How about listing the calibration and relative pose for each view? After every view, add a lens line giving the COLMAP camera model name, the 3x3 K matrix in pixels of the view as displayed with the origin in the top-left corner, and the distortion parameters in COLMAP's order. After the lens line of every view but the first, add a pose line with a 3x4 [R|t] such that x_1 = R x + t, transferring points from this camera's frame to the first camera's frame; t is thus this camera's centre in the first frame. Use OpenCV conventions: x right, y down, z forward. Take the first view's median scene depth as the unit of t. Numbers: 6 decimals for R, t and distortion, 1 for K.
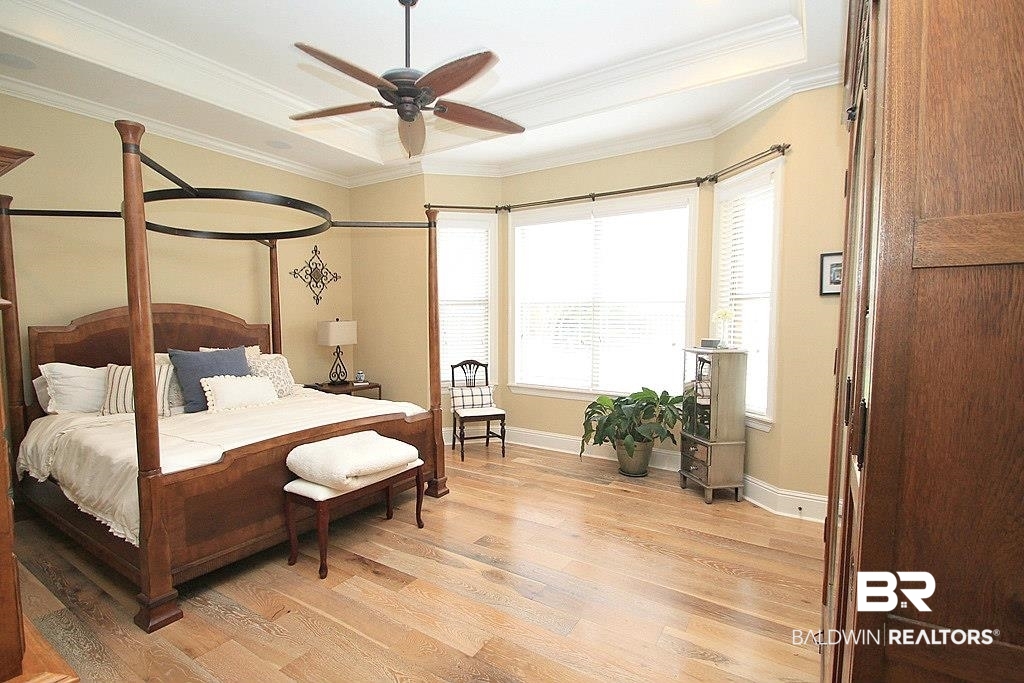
lens RADIAL K [[479.5, 0, 507.3], [0, 479.5, 345.8], [0, 0, 1]] dist [0.005017, -0.001132]
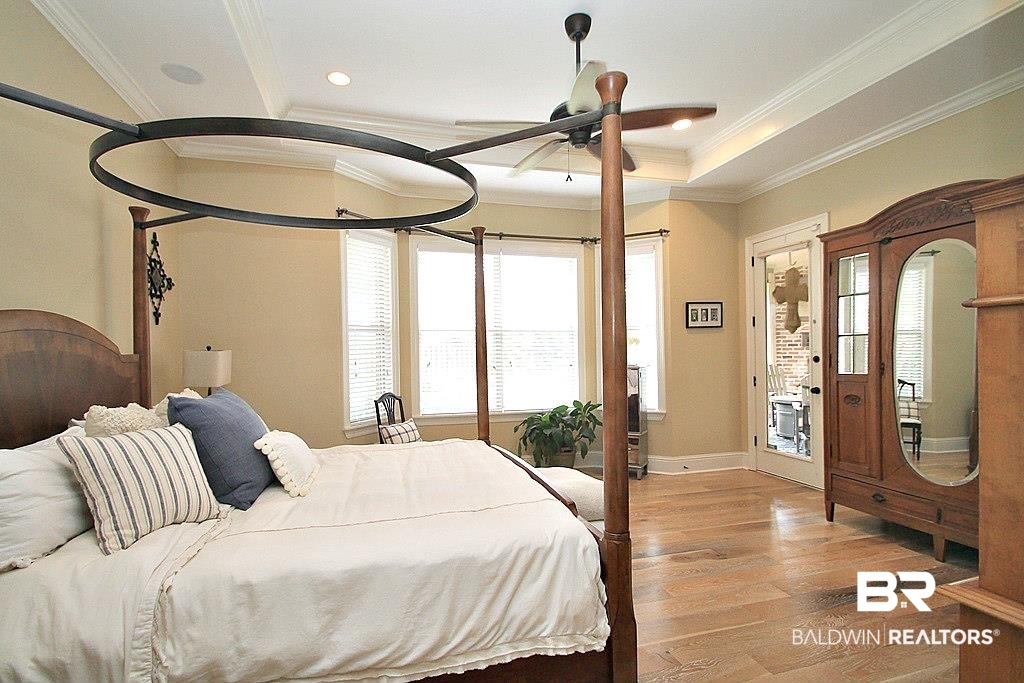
lens RADIAL K [[479.5, 0, 502.8], [0, 479.5, 349.1], [0, 0, 1]] dist [0.005017, -0.001132]
pose [[0.662380, -0.004893, 0.749152, -0.691270], [0.058531, 0.997260, -0.045238, 0.000939], [-0.746878, 0.073813, 0.660851, 0.302900]]
